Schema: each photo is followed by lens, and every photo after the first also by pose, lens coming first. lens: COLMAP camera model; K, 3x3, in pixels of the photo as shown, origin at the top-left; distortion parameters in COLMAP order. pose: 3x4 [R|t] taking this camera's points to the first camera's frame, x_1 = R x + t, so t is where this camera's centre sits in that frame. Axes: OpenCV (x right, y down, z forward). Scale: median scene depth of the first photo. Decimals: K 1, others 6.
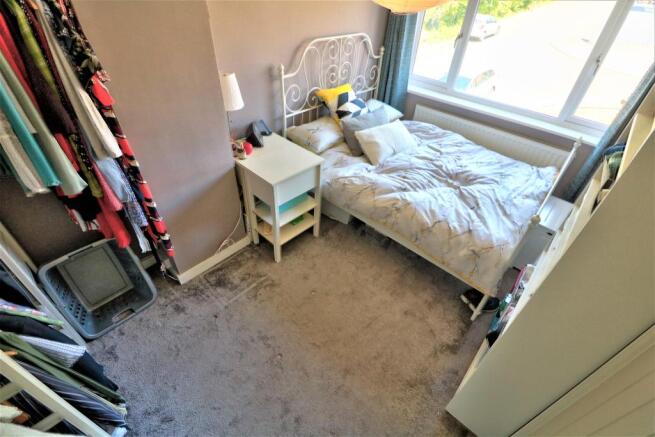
lens RADIAL K [[303.7, 0, 322.7], [0, 303.7, 210.7], [0, 0, 1]] dist [-0.000880, -0.000151]
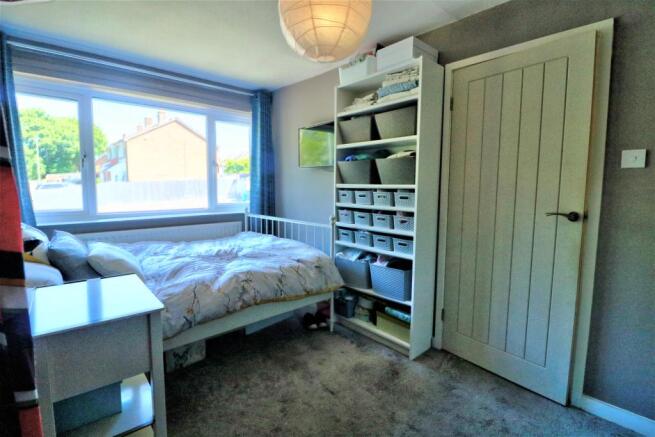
lens RADIAL K [[303.7, 0, 322.7], [0, 303.7, 210.7], [0, 0, 1]] dist [-0.000880, -0.000151]
pose [[0.091677, -0.121968, 0.988291, -0.550093], [0.621049, 0.782801, 0.038998, -0.058692], [-0.778392, 0.610201, 0.147513, 0.542837]]
